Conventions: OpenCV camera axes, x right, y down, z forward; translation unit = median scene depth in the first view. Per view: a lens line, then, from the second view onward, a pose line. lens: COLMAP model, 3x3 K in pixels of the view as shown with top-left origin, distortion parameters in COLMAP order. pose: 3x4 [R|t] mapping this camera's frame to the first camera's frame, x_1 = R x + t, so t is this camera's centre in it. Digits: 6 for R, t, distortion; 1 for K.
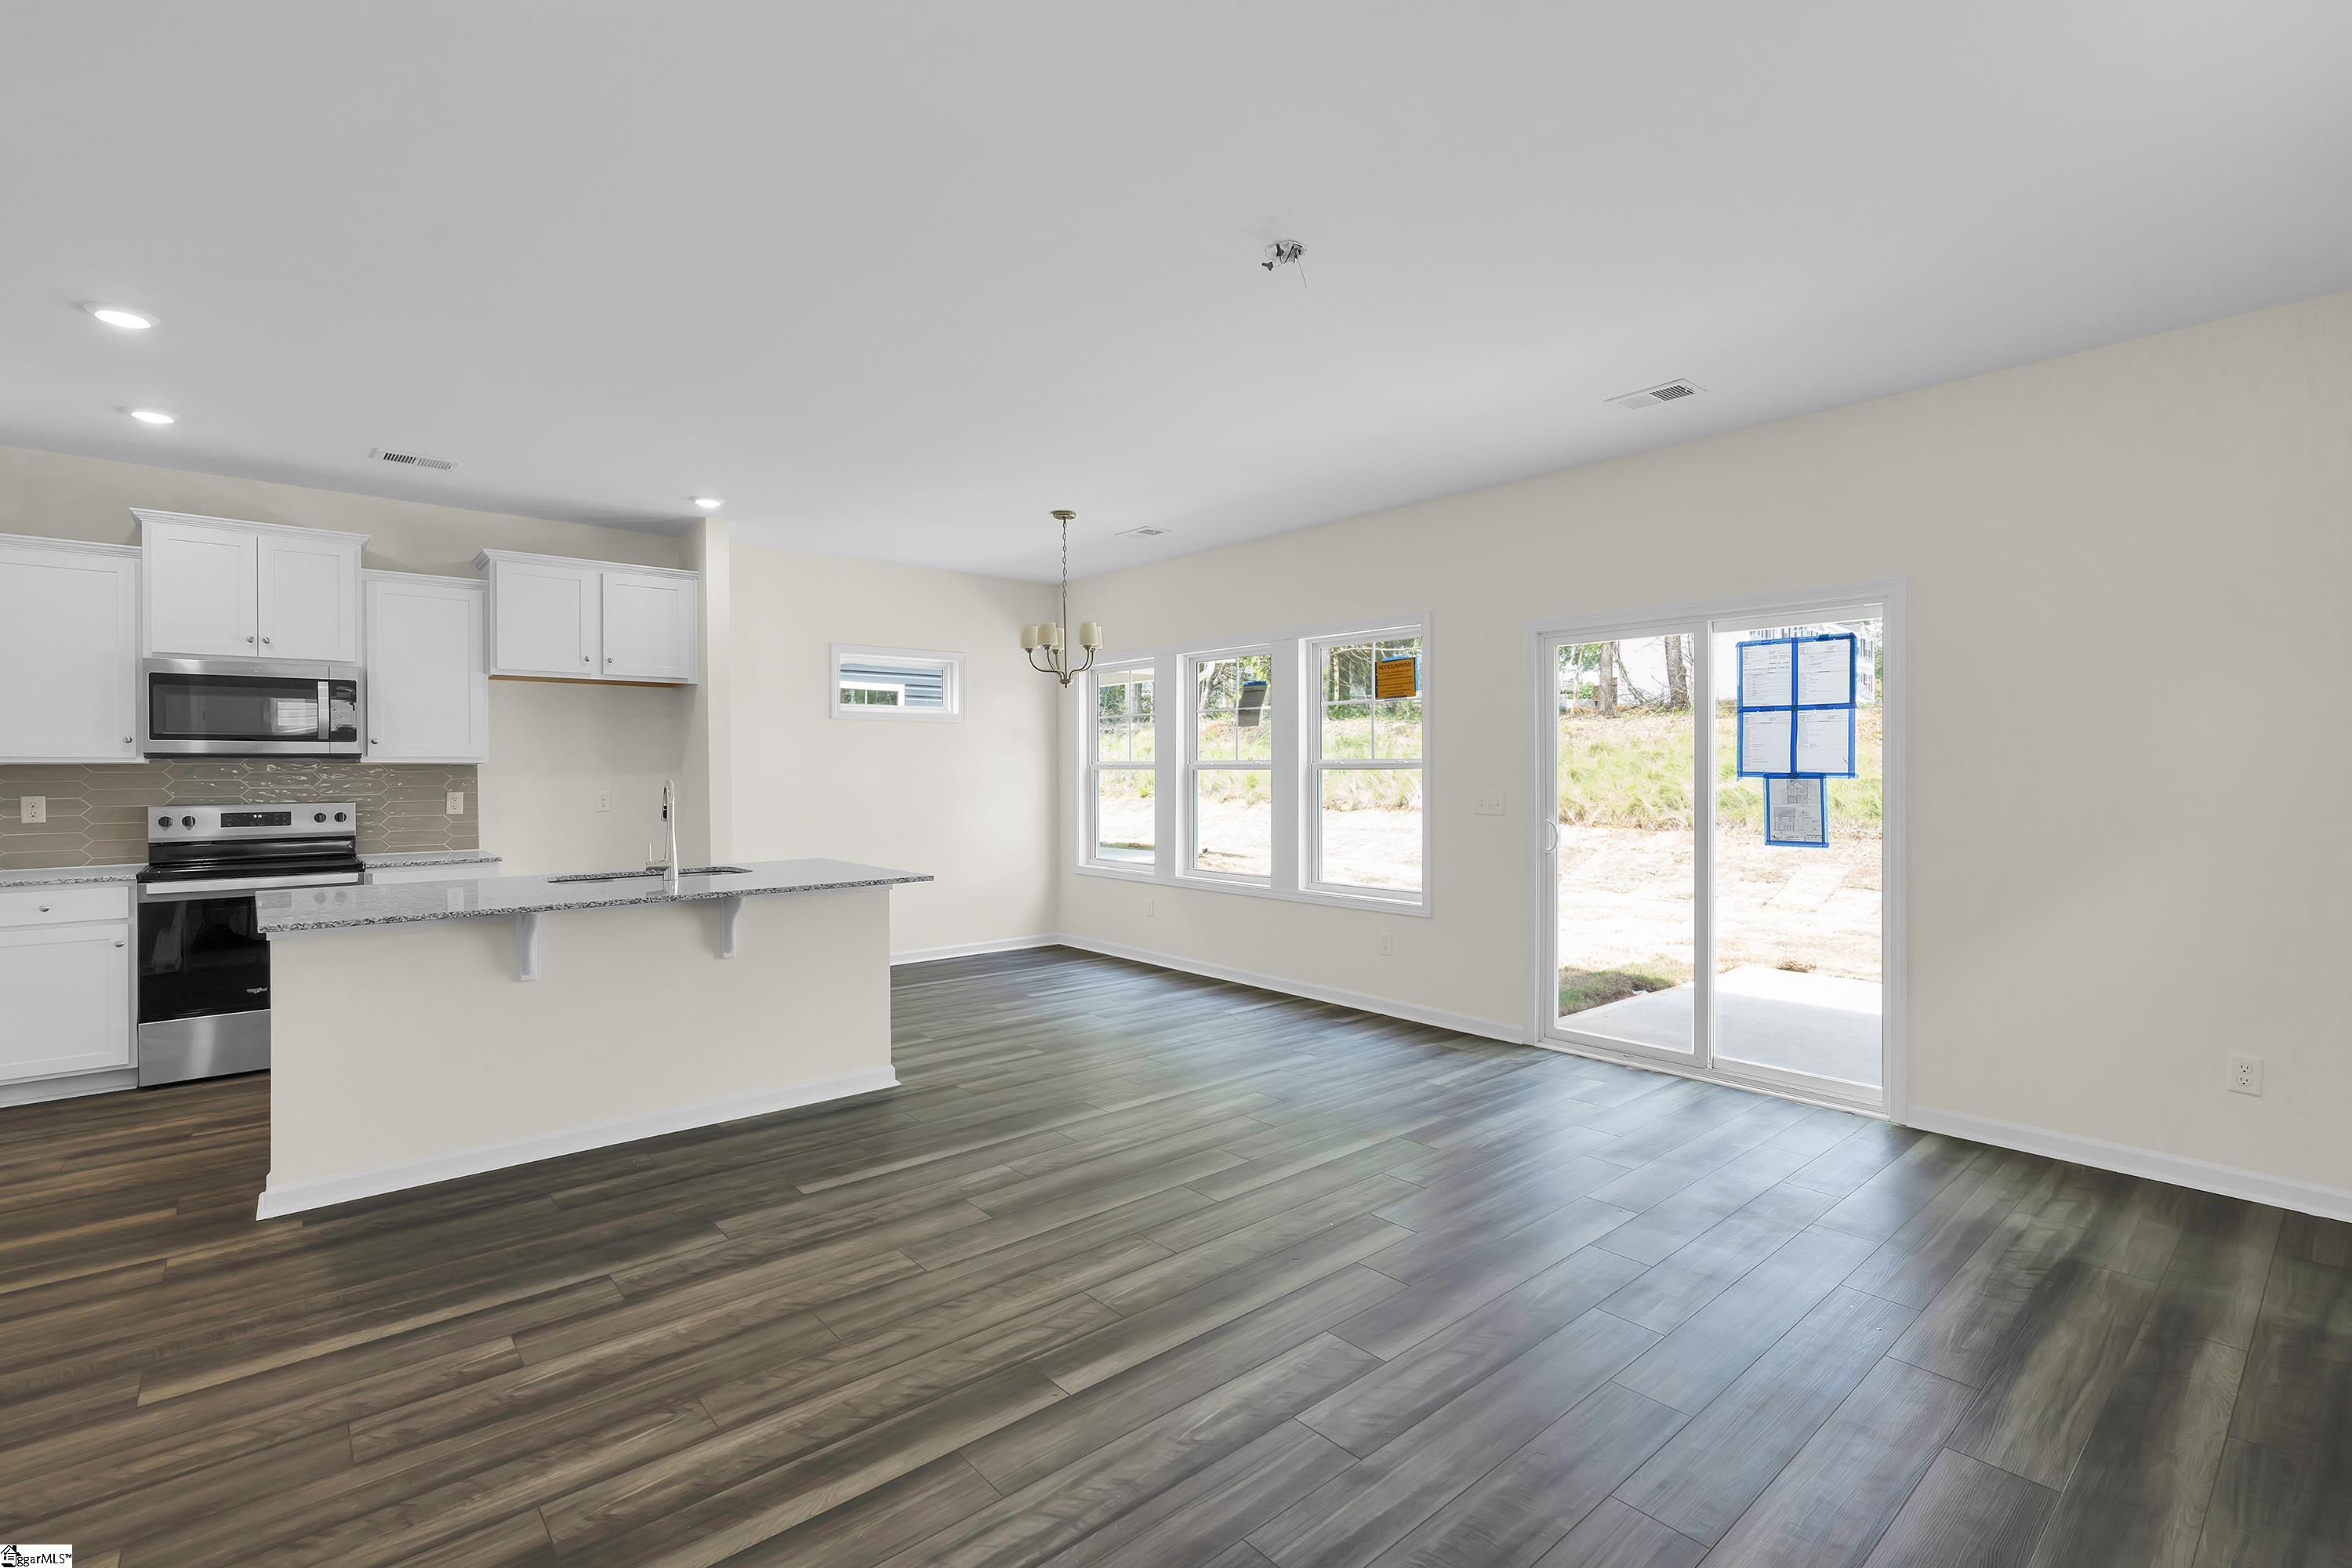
lens RADIAL K [[1079.1, 0, 1194.6], [0, 1079.1, 808.9], [0, 0, 1]] dist [-0.024937, 0.005757]
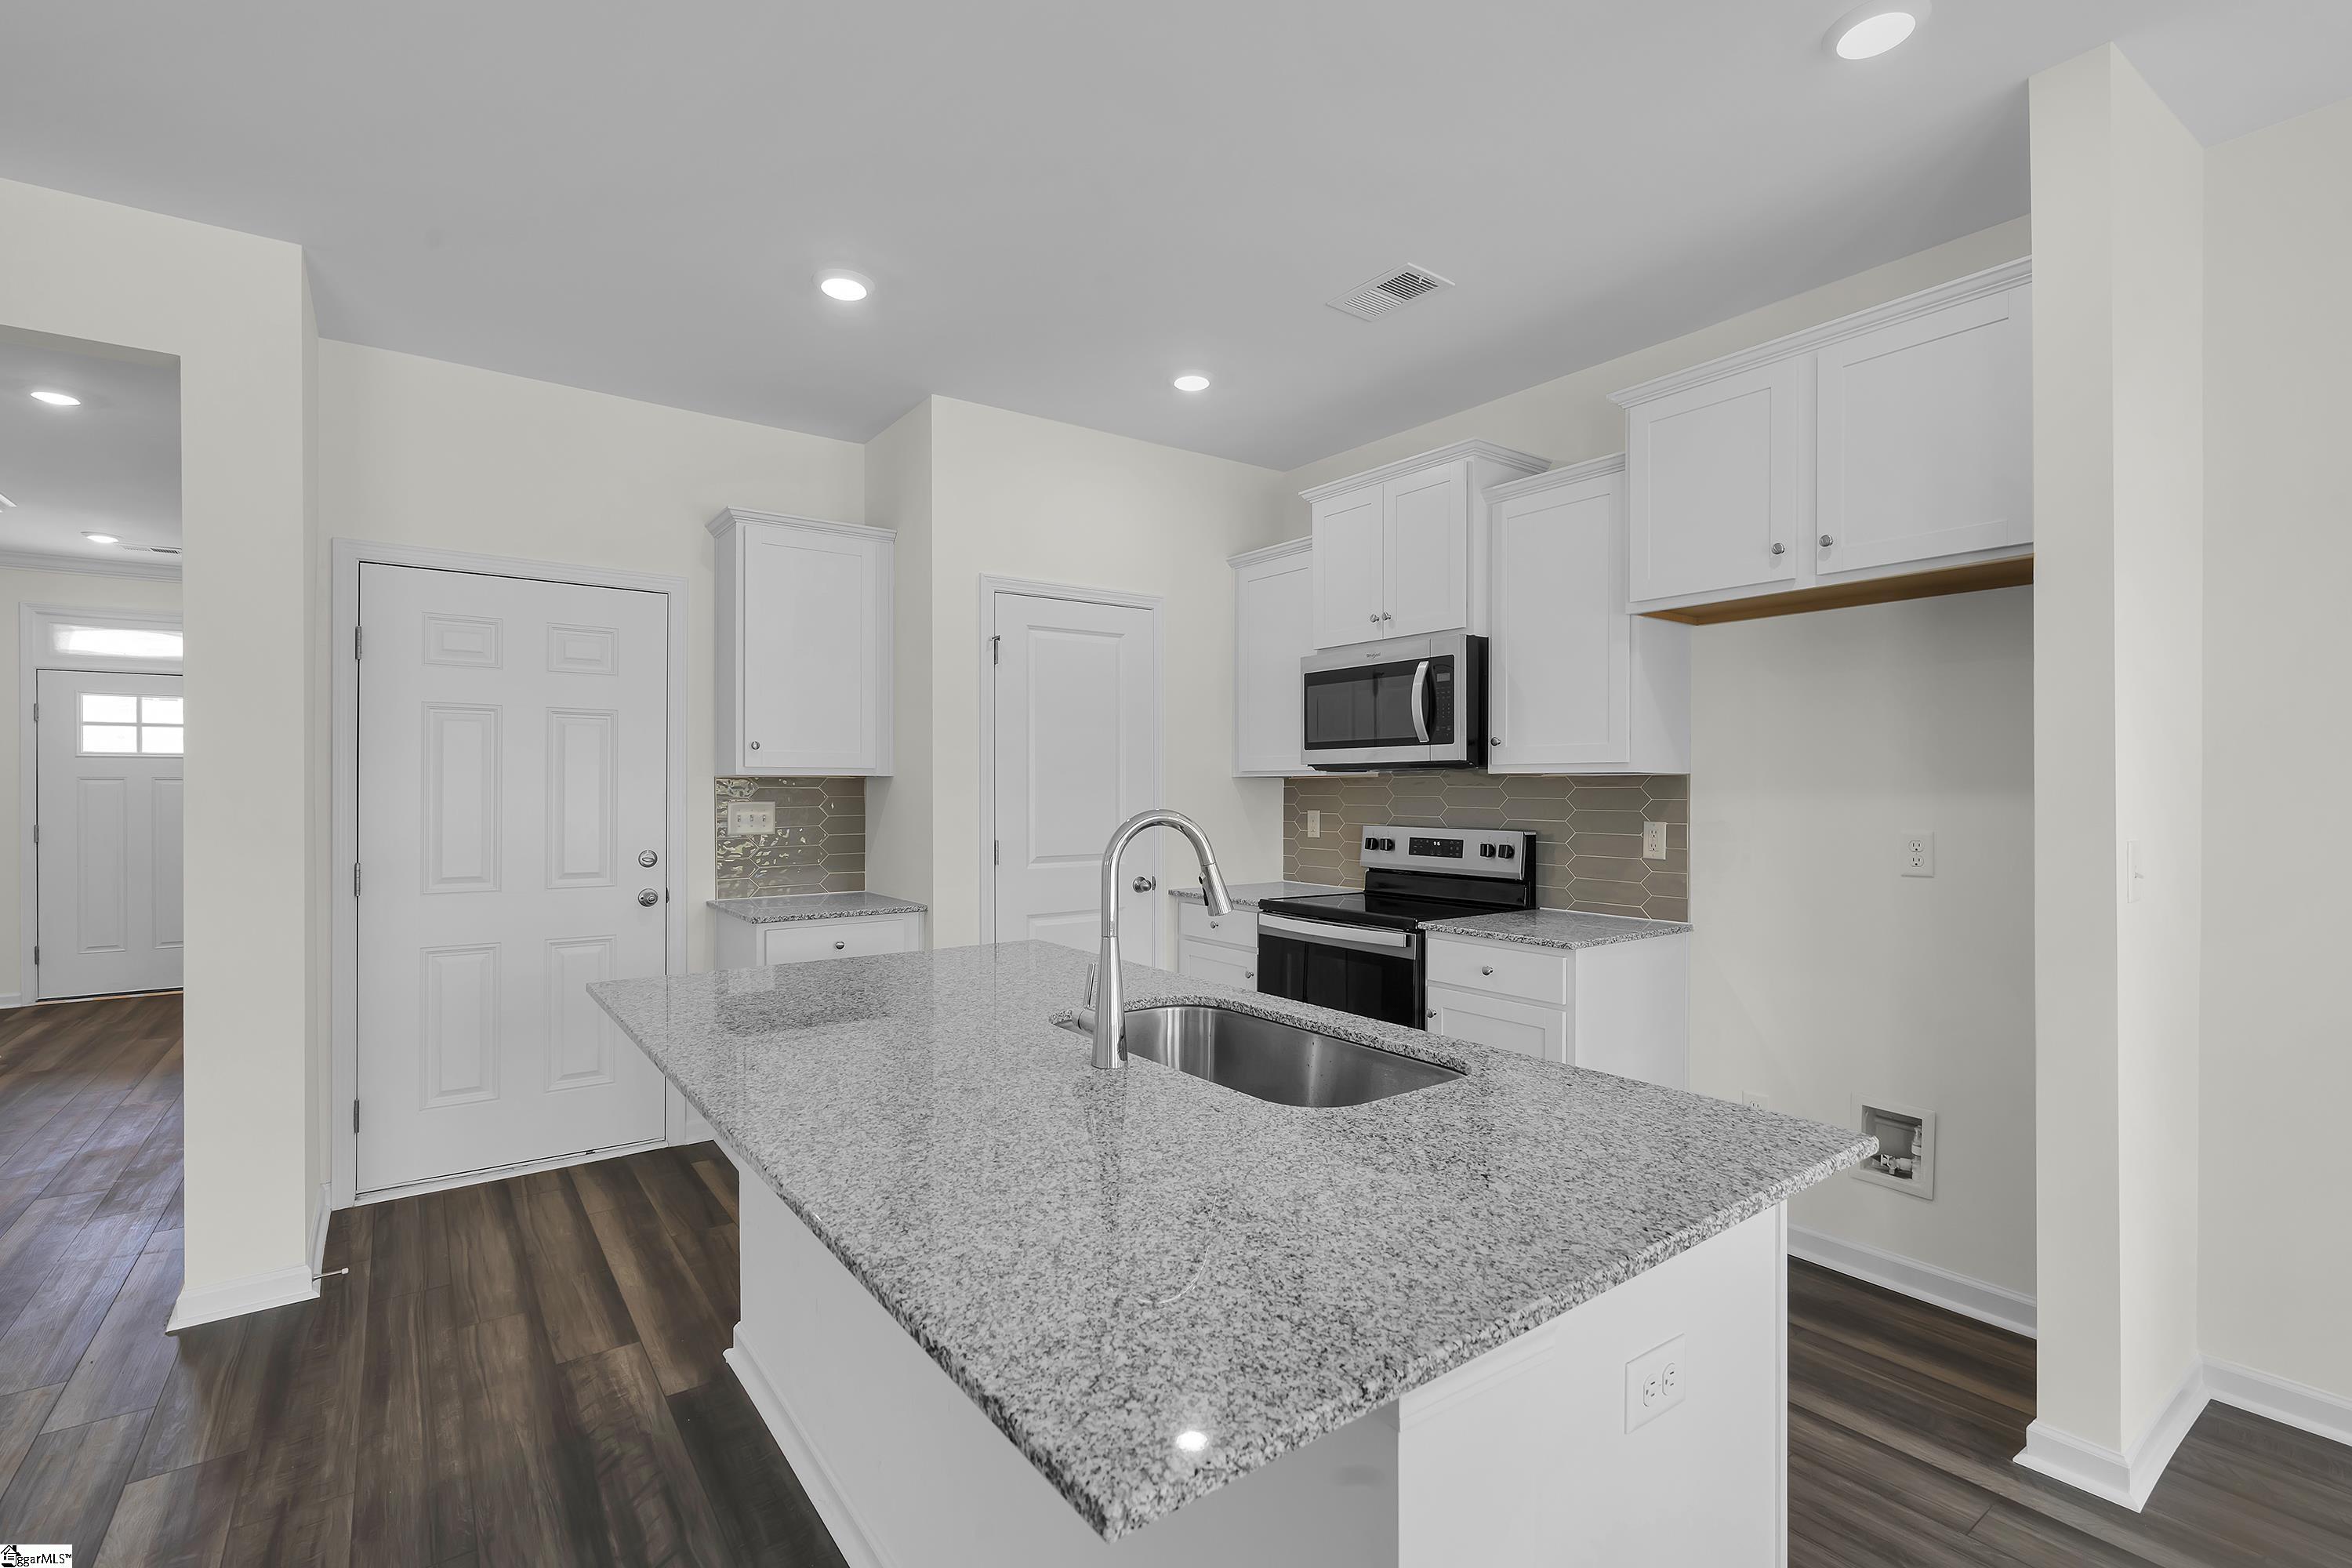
lens RADIAL K [[1079.1, 0, 1191.5], [0, 1079.1, 788.6], [0, 0, 1]] dist [-0.024937, 0.005757]
pose [[-0.107170, 0.003995, -0.994233, -0.104203], [-0.035300, 0.999346, 0.007820, -0.044352], [0.993614, 0.035935, -0.106959, 1.206028]]
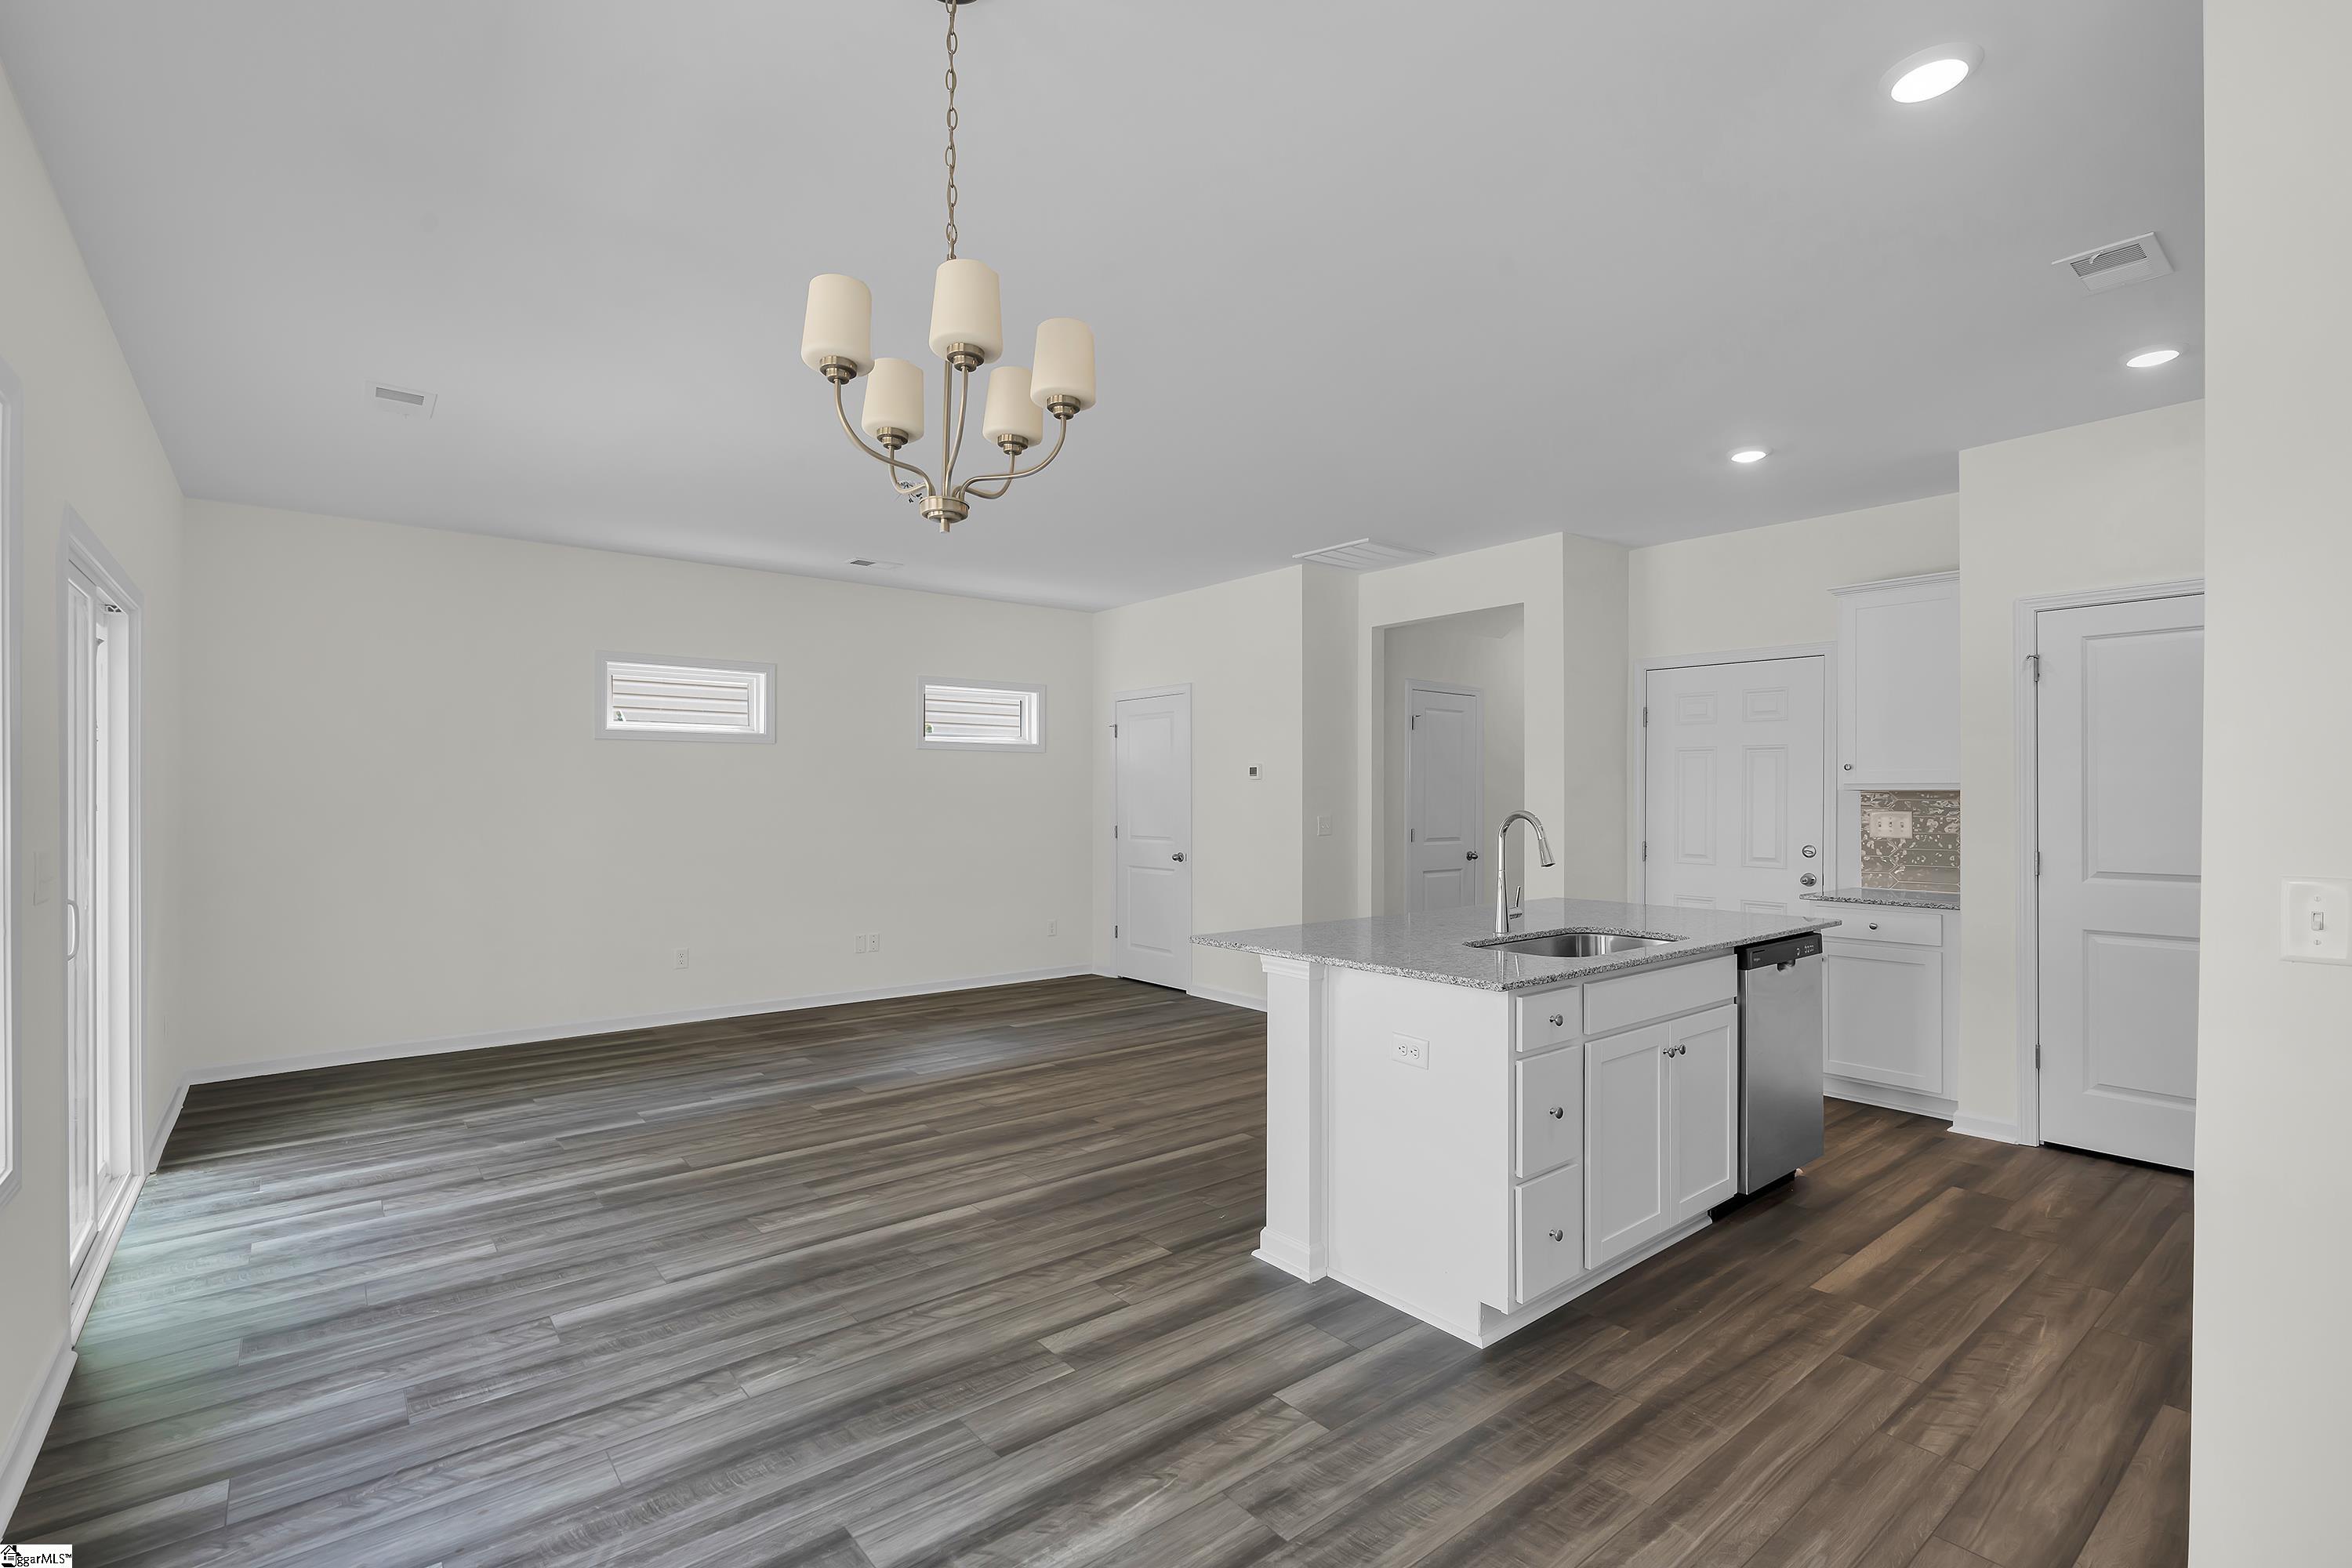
lens RADIAL K [[1079.1, 0, 1147.6], [0, 1079.1, 796.0], [0, 0, 1]] dist [-0.024937, 0.005757]
pose [[-0.996840, 0.000012, 0.079432, -0.325996], [0.003070, 0.999258, 0.038380, -0.080180], [-0.079373, 0.038503, -0.996101, 2.079067]]
